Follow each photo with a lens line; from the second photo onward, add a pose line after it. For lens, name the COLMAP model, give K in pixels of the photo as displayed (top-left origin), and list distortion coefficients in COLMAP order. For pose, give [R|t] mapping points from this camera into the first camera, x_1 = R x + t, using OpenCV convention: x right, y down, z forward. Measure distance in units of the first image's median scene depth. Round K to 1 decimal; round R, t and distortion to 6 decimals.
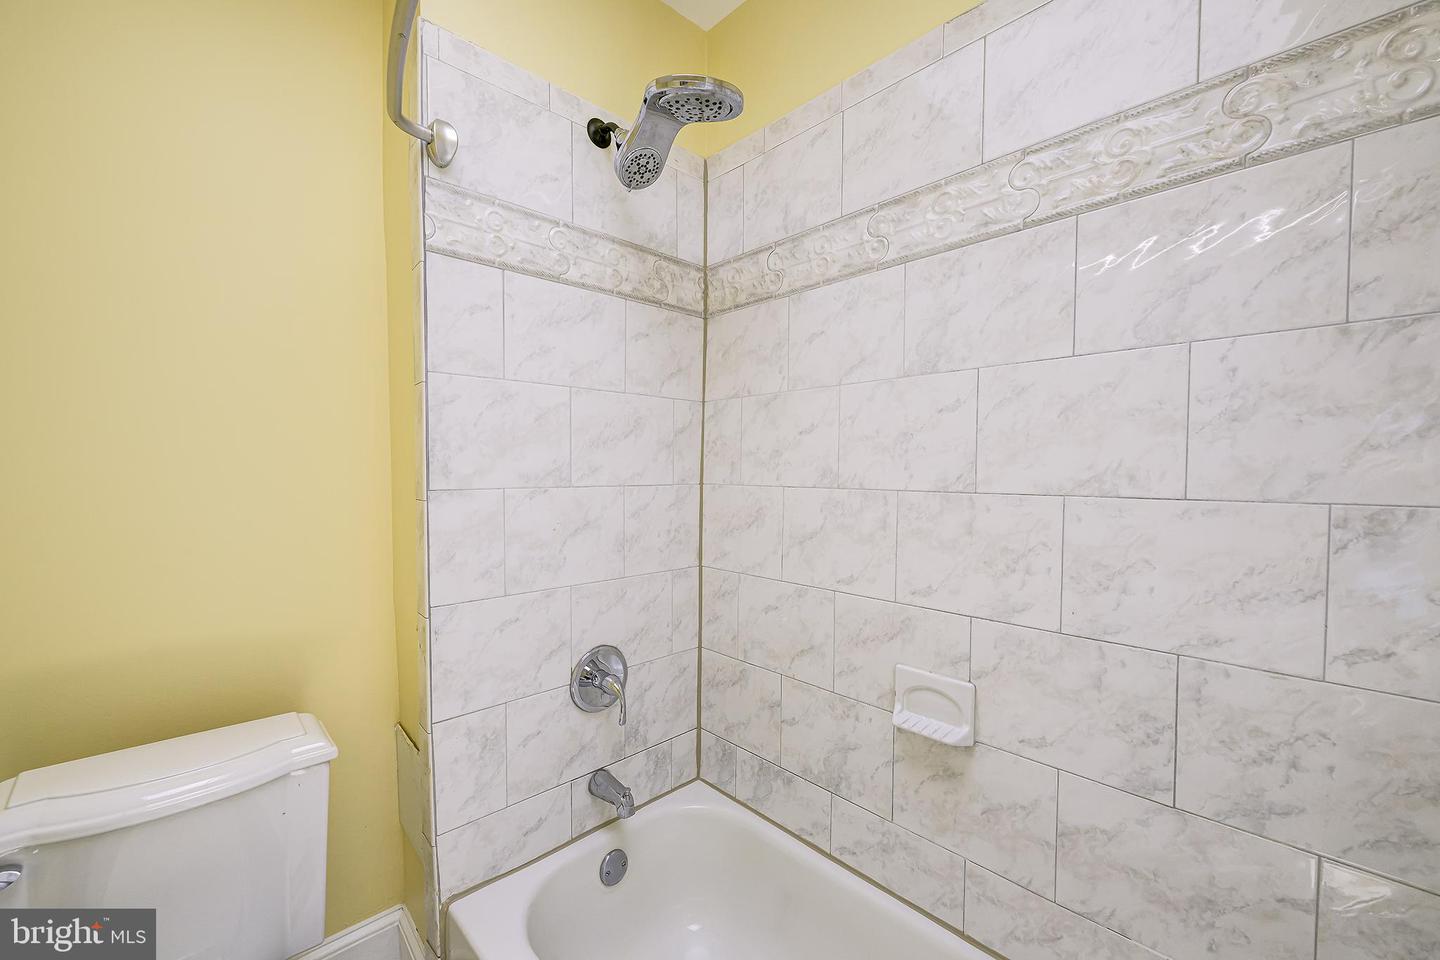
lens RADIAL K [[571.6, 0, 721.8], [0, 571.6, 485.3], [0, 0, 1]] dist [-0.001052, 0.000983]
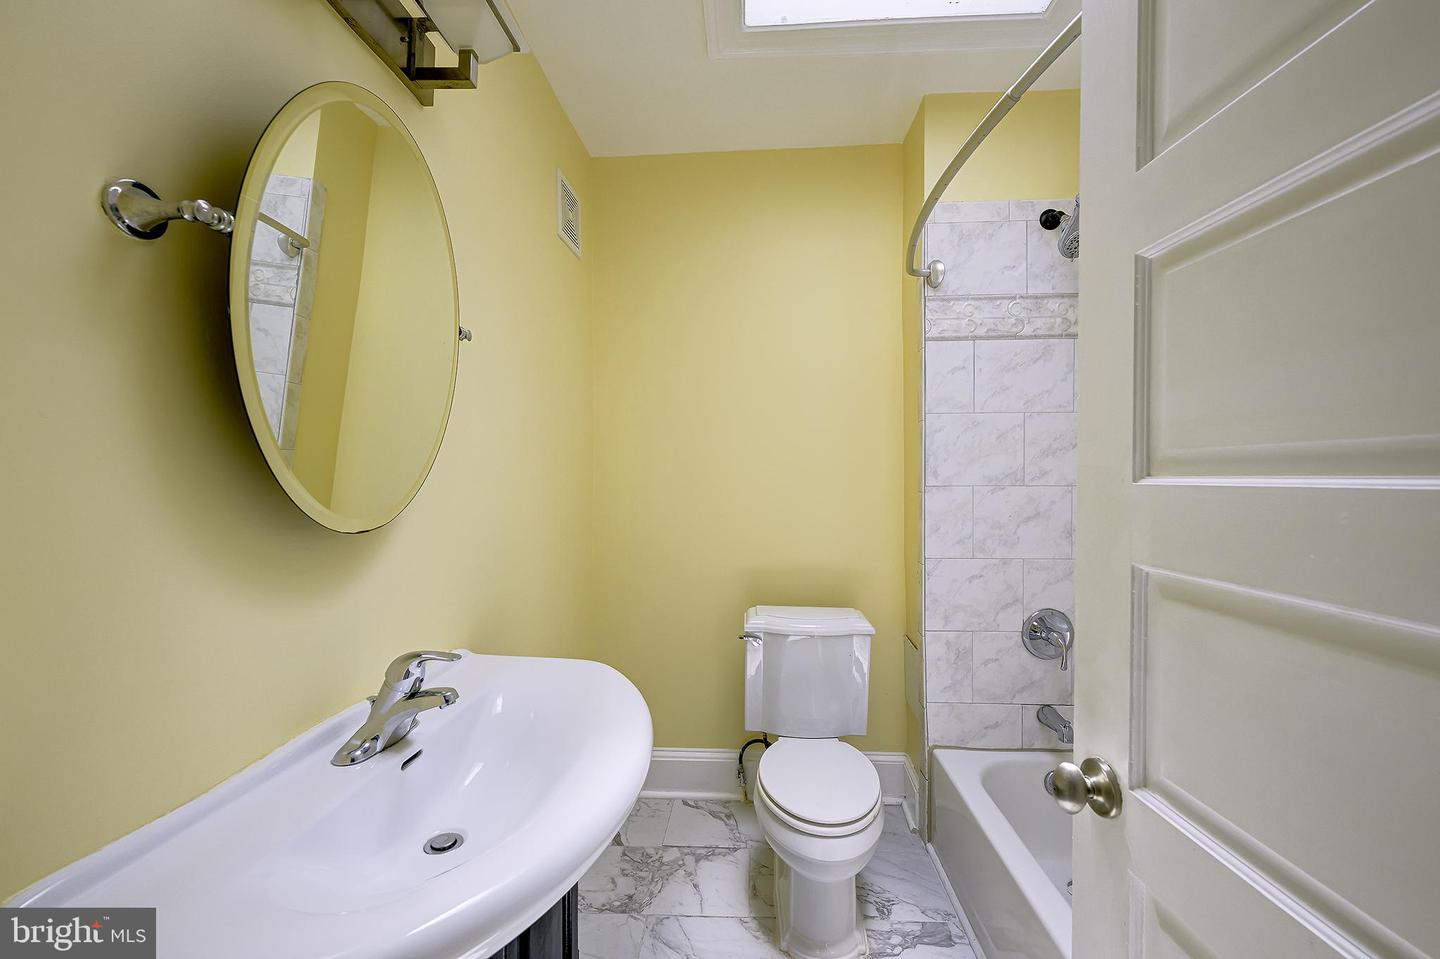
lens RADIAL K [[571.6, 0, 723.7], [0, 571.6, 480.1], [0, 0, 1]] dist [-0.001052, 0.000983]
pose [[0.680051, 0.003415, -0.733157, 0.258843], [-0.018937, 0.999737, -0.012908, 0.021164], [0.732920, 0.022662, 0.679937, -0.470415]]
